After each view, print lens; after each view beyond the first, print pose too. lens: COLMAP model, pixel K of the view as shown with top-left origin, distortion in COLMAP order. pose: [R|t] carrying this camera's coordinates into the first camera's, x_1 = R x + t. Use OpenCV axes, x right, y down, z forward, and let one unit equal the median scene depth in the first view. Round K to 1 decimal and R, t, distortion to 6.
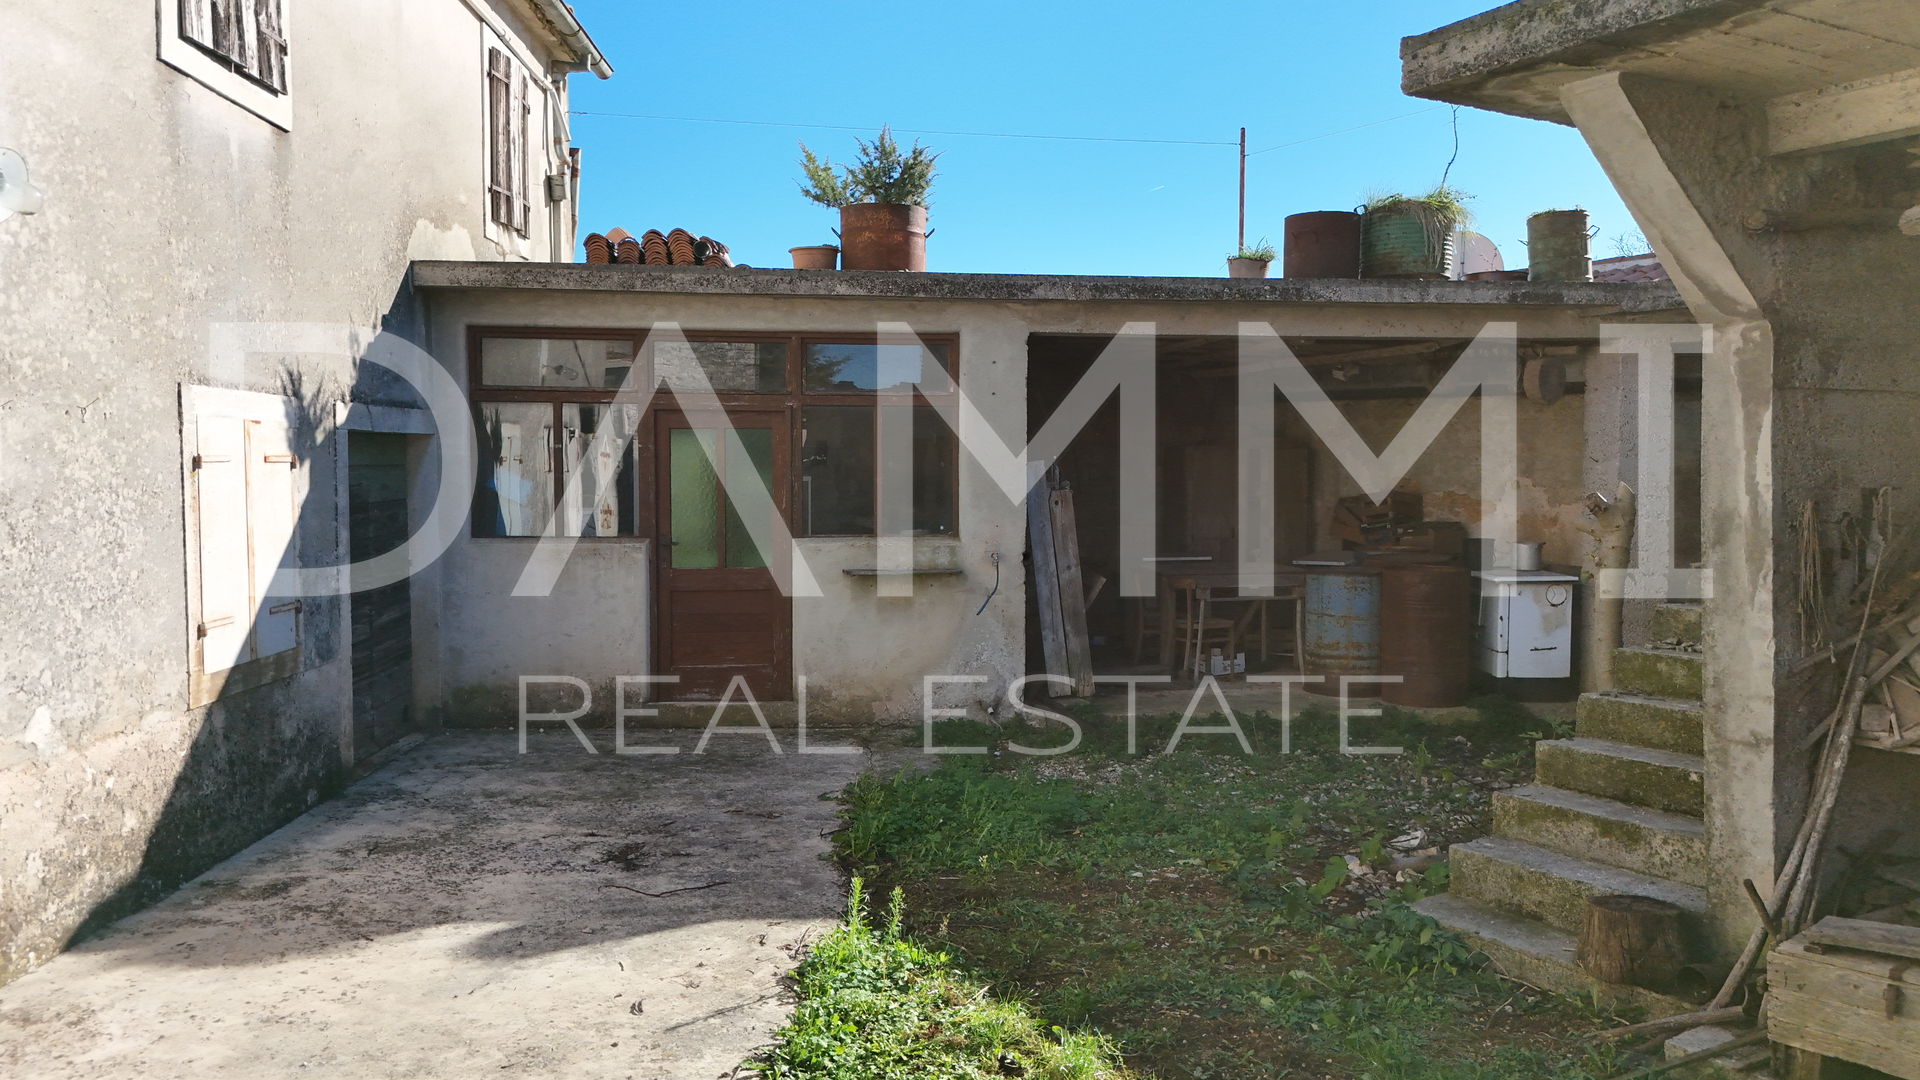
lens RADIAL K [[1411.0, 0, 963.6], [0, 1411.0, 537.9], [0, 0, 1]] dist [0.066596, -0.056389]
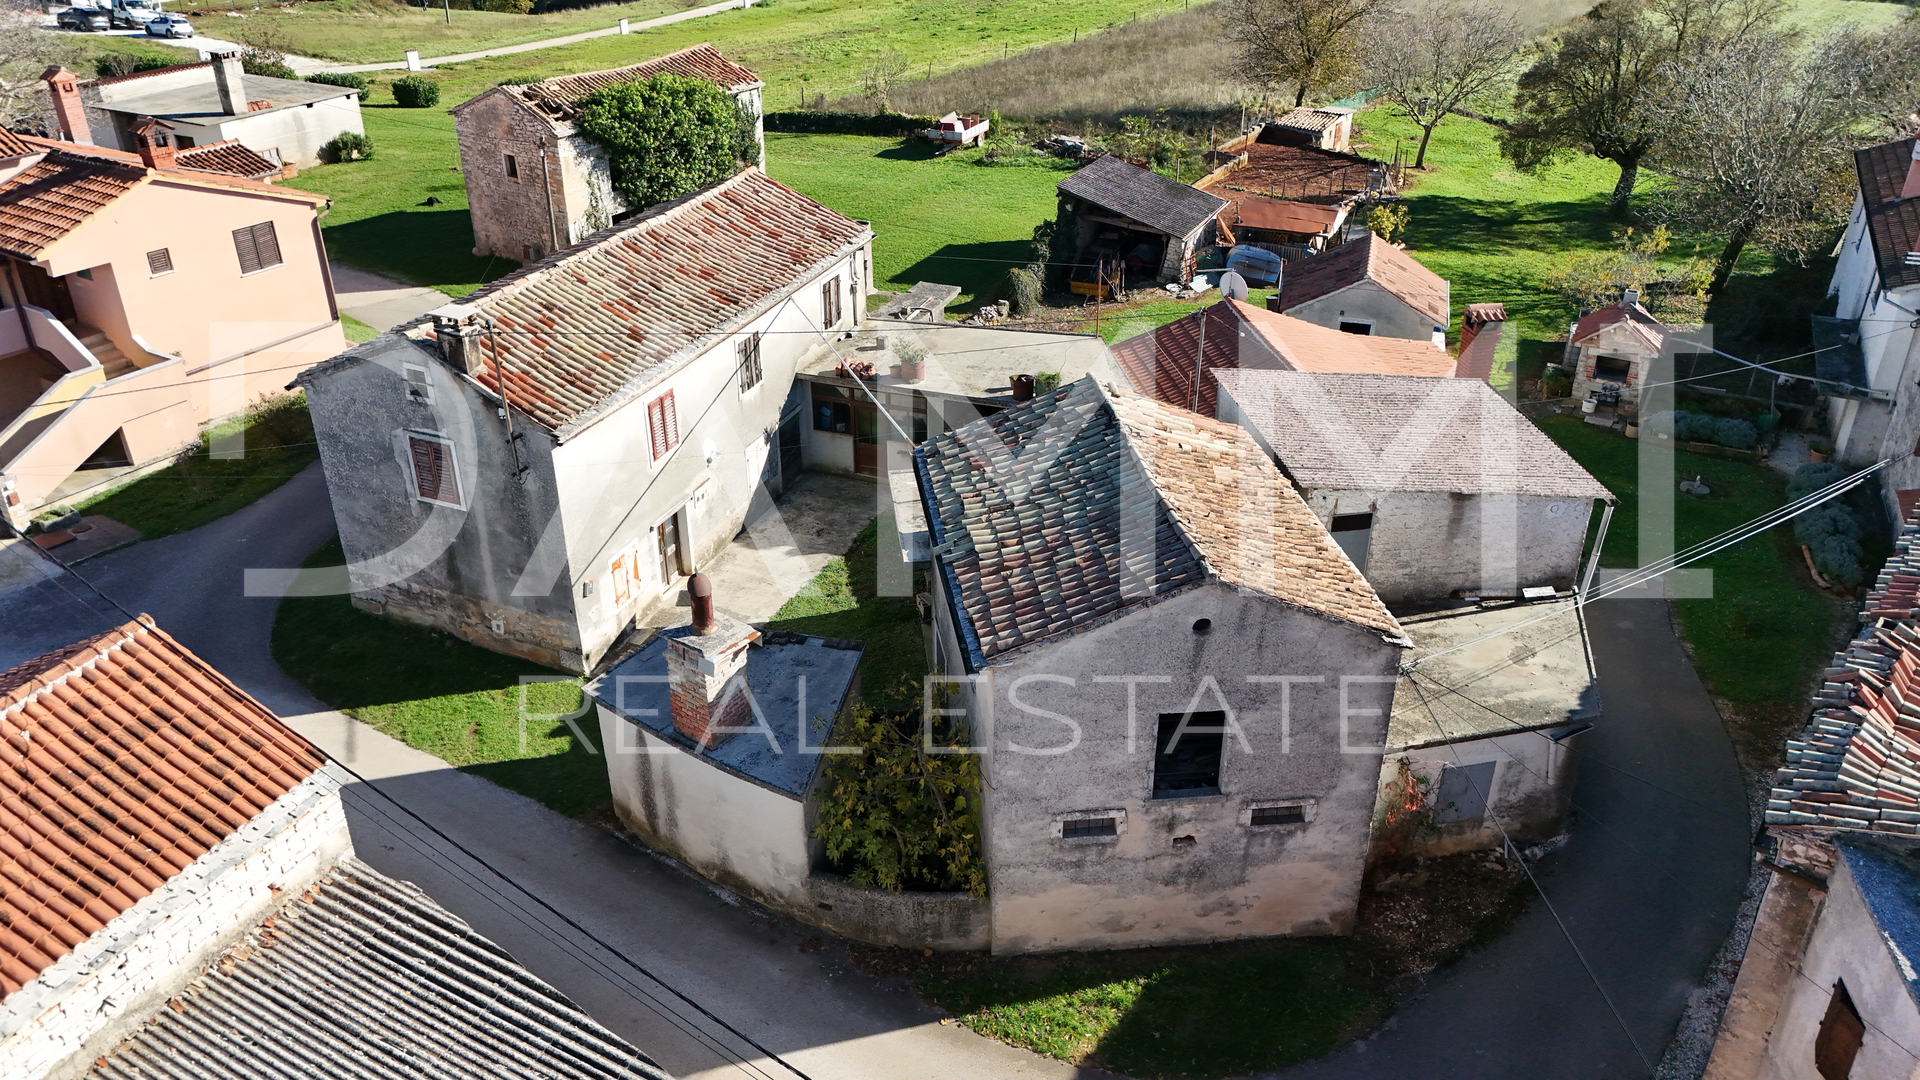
lens RADIAL K [[1411.0, 0, 963.6], [0, 1411.0, 537.9], [0, 0, 1]] dist [0.066596, -0.056389]
pose [[0.916708, 0.193604, -0.349521, 2.359983], [-0.023576, 0.899452, 0.436384, -2.320563], [0.398862, -0.391796, 0.829099, -3.566833]]
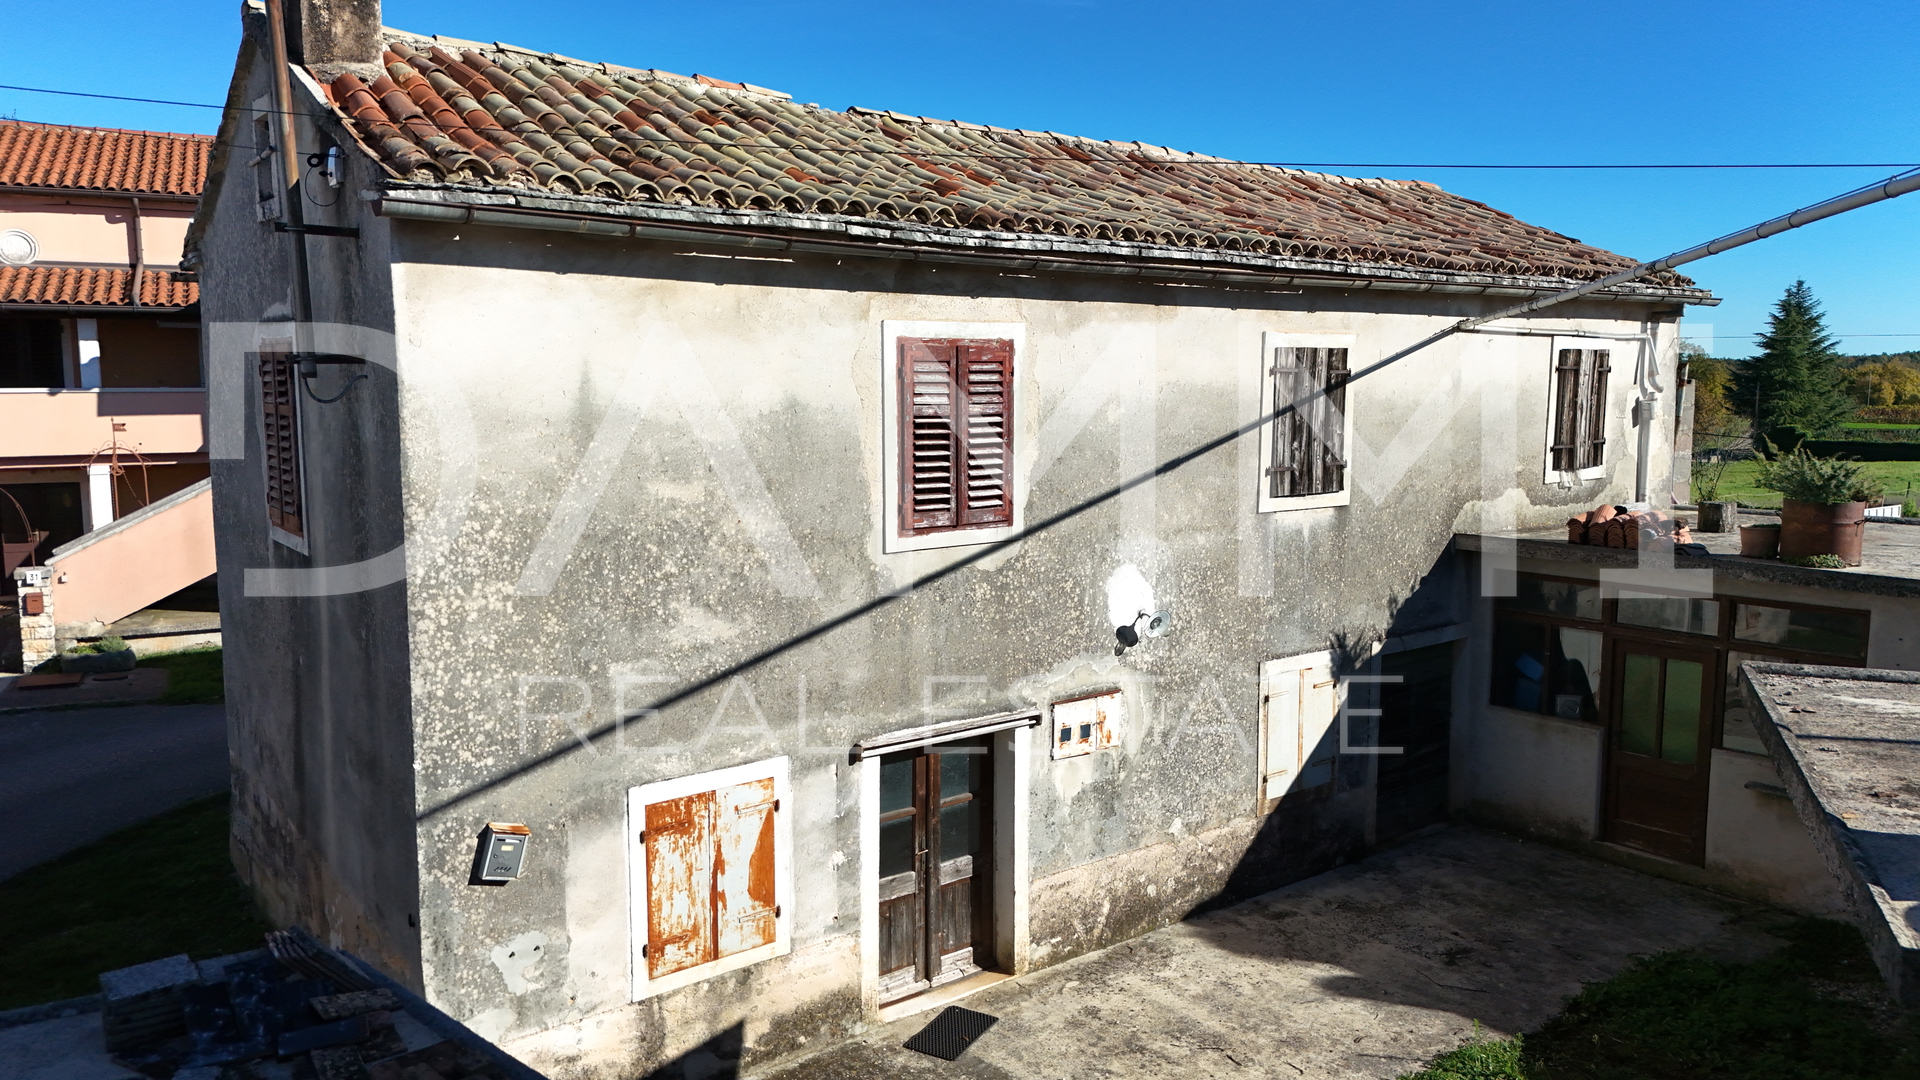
lens RADIAL K [[1411.0, 0, 963.6], [0, 1411.0, 537.9], [0, 0, 1]] dist [0.066596, -0.056389]
pose [[0.587478, 0.096040, -0.803521, 0.835213], [-0.042364, 0.995221, 0.087979, -0.452019], [0.808130, -0.017646, 0.588740, -0.553945]]
